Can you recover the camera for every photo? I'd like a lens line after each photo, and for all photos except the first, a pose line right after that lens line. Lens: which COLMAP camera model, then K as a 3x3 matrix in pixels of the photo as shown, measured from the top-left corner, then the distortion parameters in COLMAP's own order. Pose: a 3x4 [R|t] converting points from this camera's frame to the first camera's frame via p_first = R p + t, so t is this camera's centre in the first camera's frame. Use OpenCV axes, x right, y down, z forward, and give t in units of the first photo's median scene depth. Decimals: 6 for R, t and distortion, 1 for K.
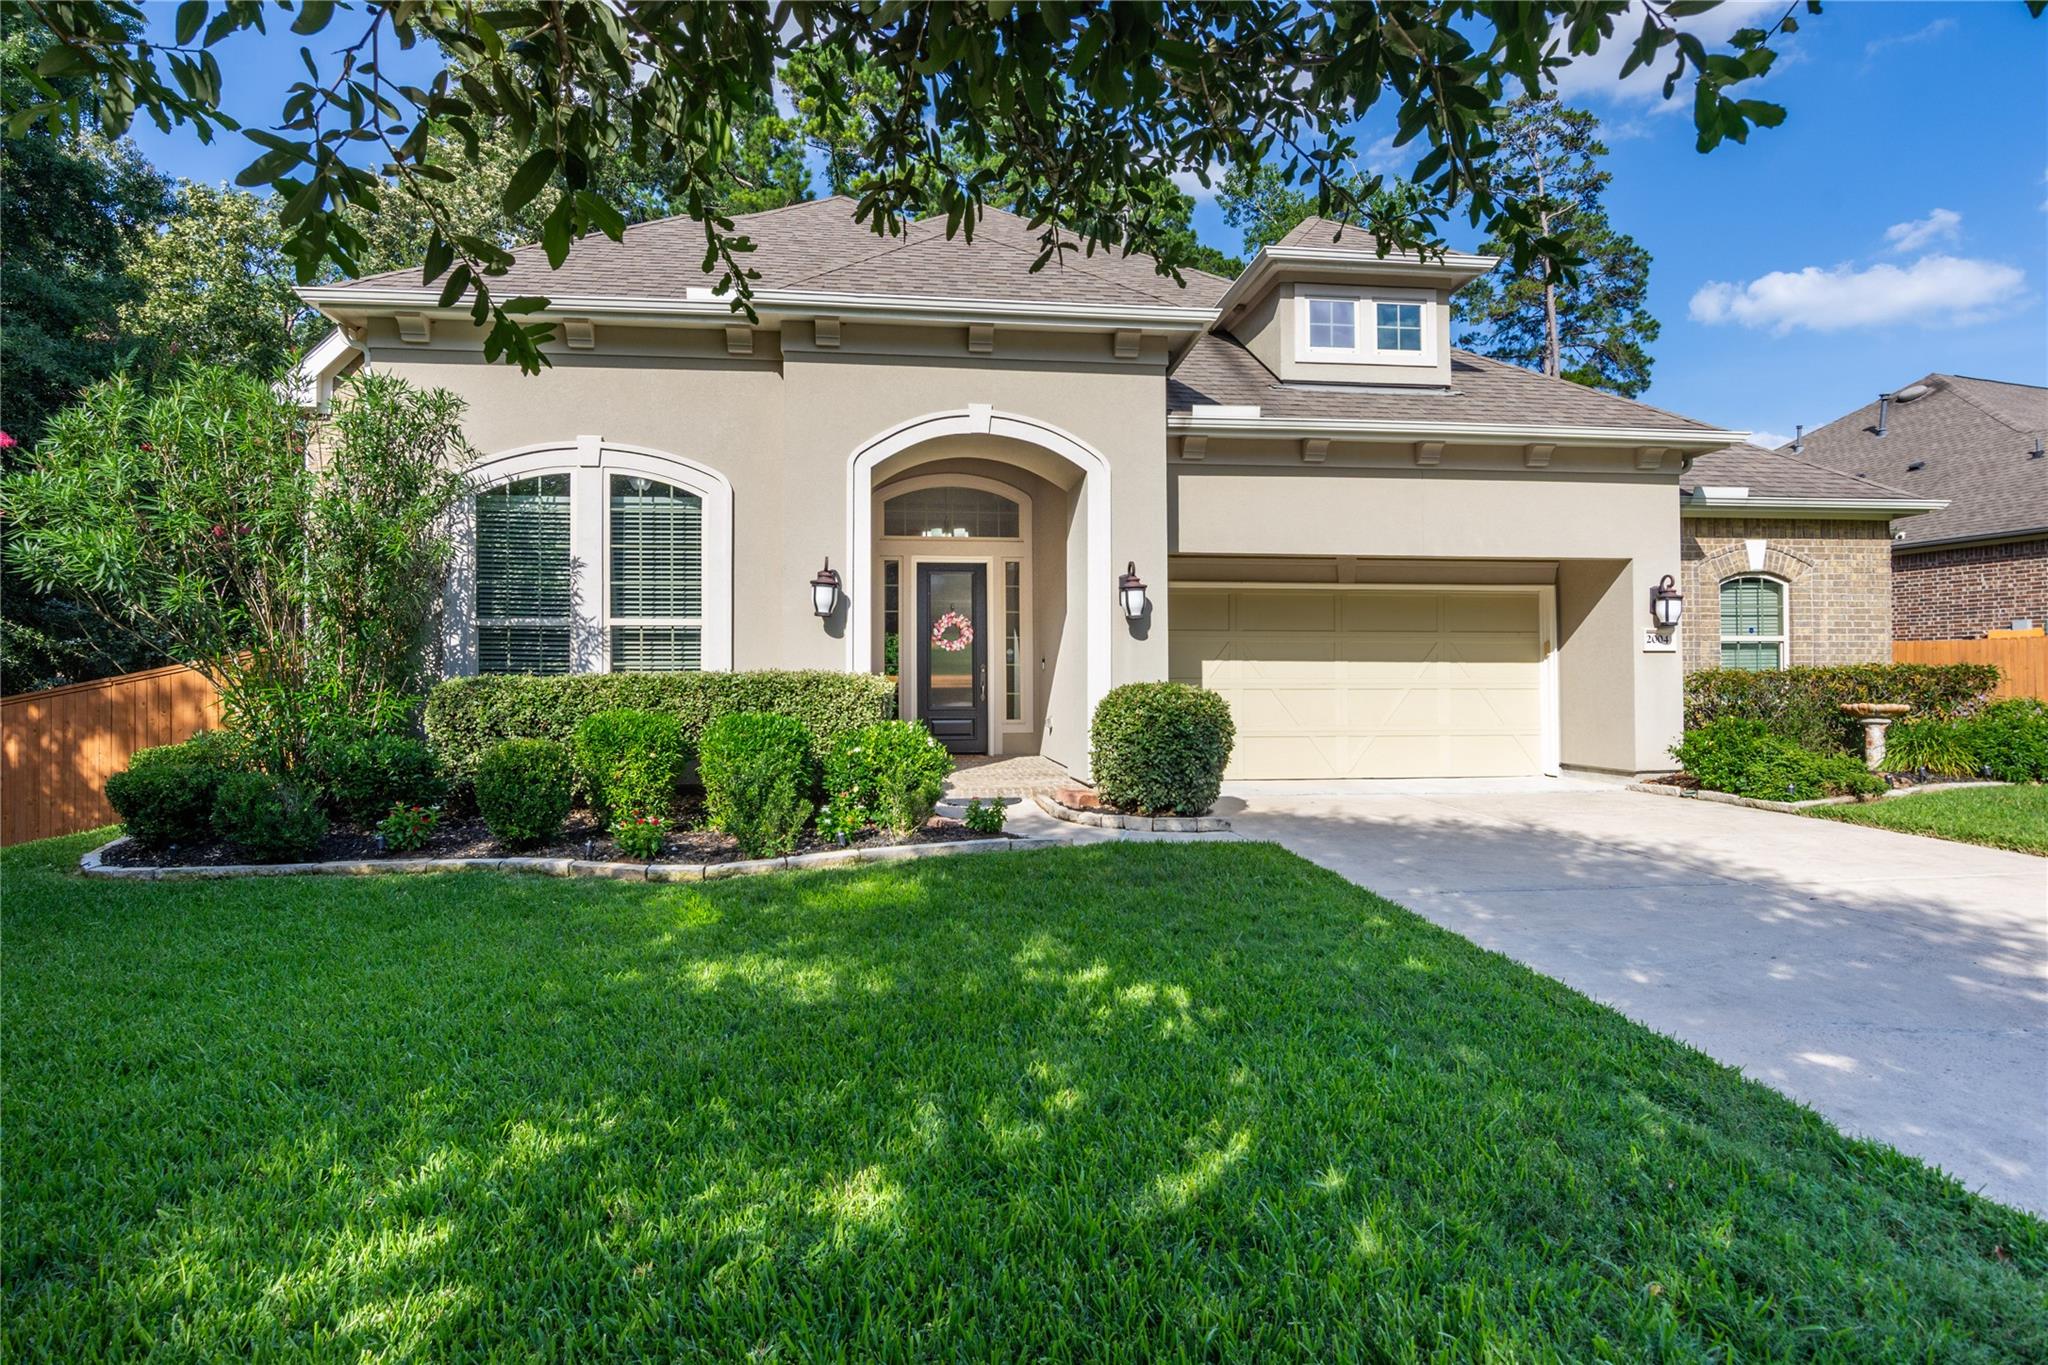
lens RADIAL K [[1100.0, 0, 1024.0], [0, 1100.0, 682.5], [0, 0, 1]] dist [0.003013, 0.000295]
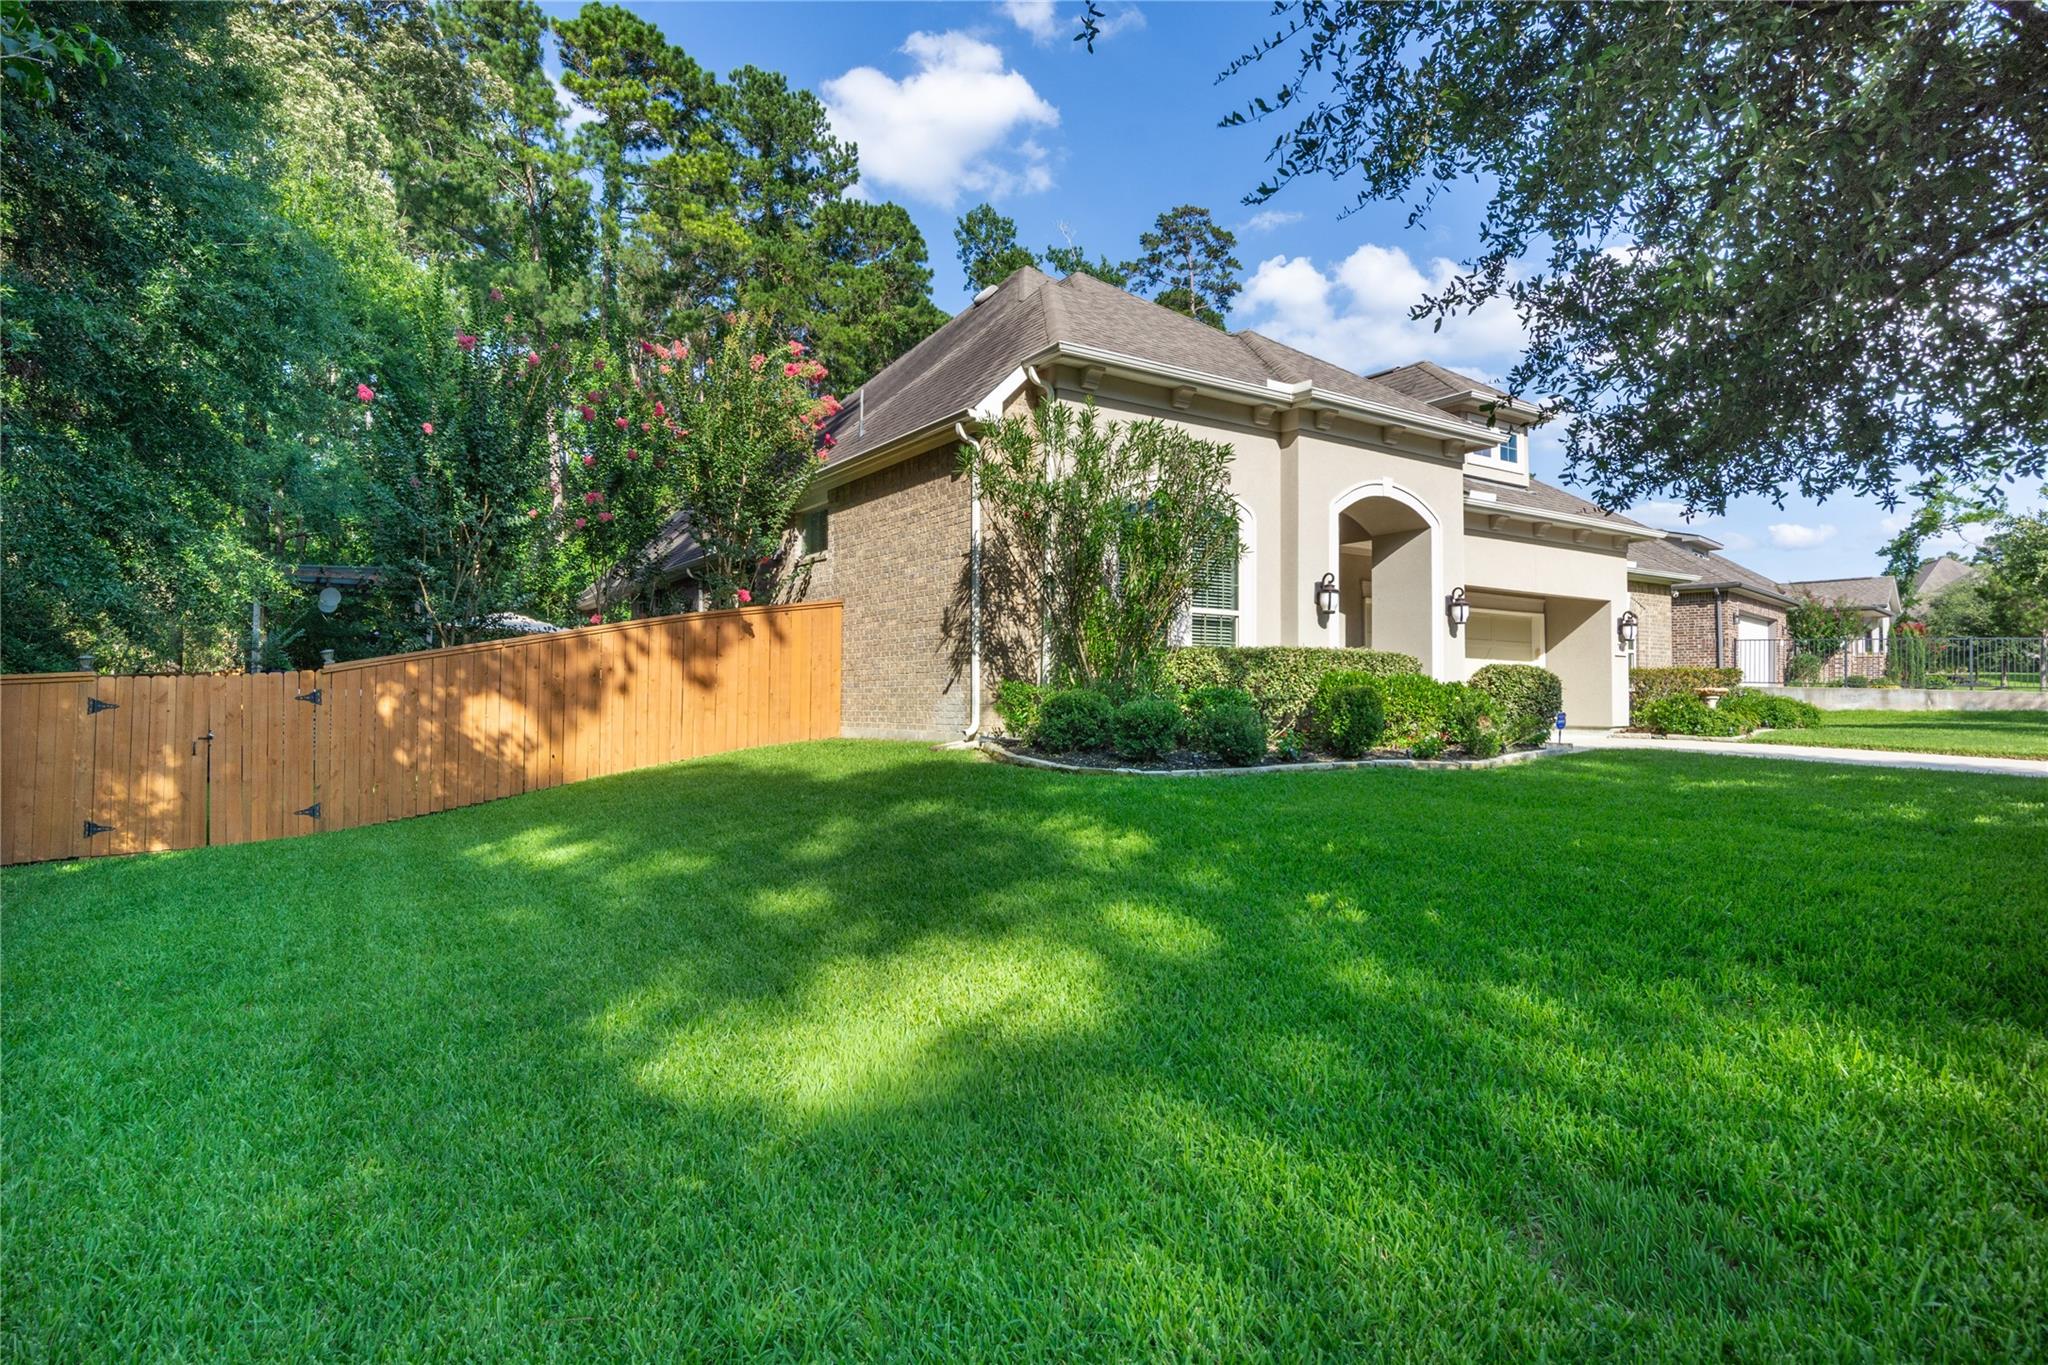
lens RADIAL K [[1100.0, 0, 1024.0], [0, 1100.0, 682.5], [0, 0, 1]] dist [0.003013, 0.000295]
pose [[0.898574, 0.019988, 0.438366, -0.985926], [-0.019022, 0.999797, -0.006596, 0.040823], [-0.438409, -0.002412, 0.898772, -0.122797]]
